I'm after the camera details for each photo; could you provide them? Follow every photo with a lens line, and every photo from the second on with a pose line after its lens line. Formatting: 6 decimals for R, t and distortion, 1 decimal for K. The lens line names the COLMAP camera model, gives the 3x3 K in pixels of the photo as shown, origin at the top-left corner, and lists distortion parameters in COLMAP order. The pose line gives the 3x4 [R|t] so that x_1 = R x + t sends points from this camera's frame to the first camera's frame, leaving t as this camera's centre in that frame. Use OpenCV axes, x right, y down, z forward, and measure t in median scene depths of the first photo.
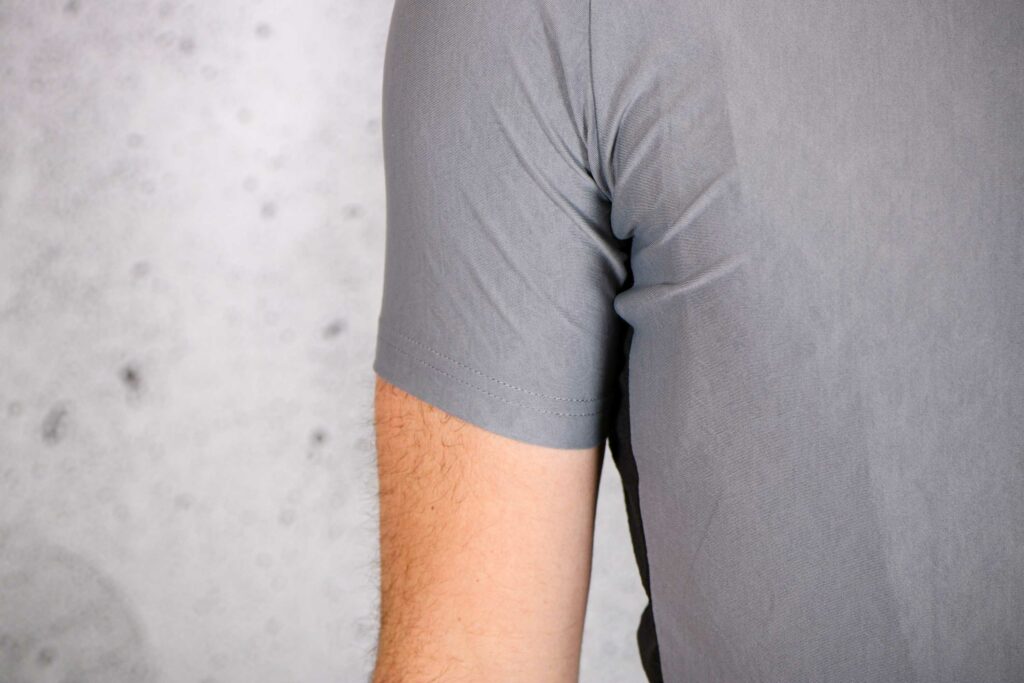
lens RADIAL K [[5094.5, 0, 512.0], [0, 5094.5, 341.5], [0, 0, 1]] dist [-0.041491, 5.940819]
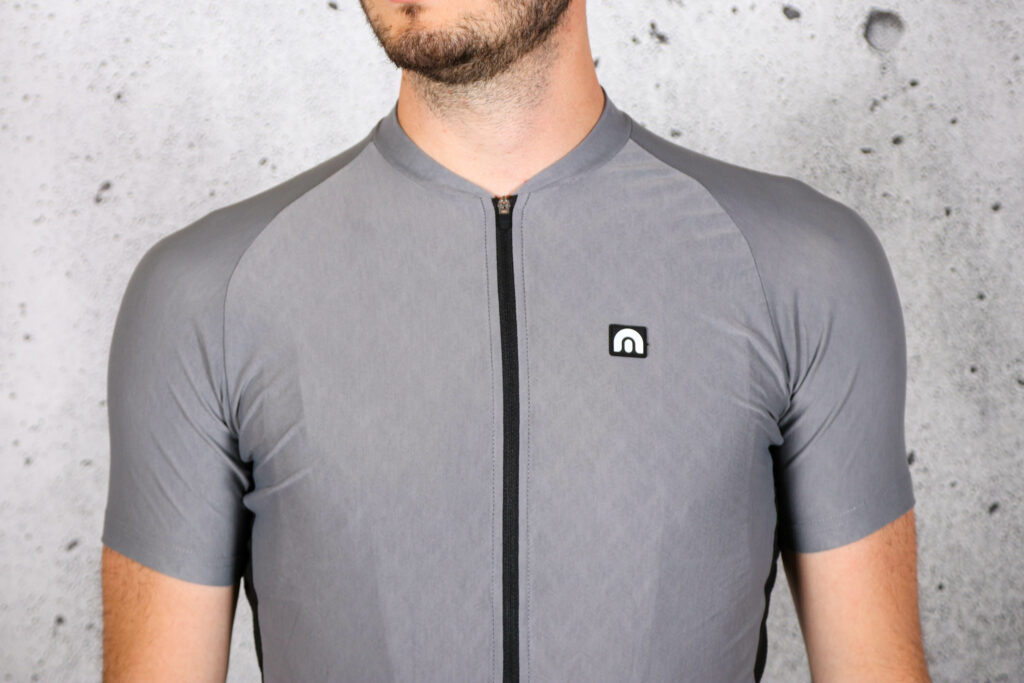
lens RADIAL K [[5094.5, 0, 512.0], [0, 5094.5, 341.5], [0, 0, 1]] dist [-0.041491, 5.940819]
pose [[0.998603, 0.011185, 0.051642, 0.023648], [-0.008182, 0.998283, -0.058007, 0.040035], [-0.052202, 0.057503, 0.996980, -0.750994]]
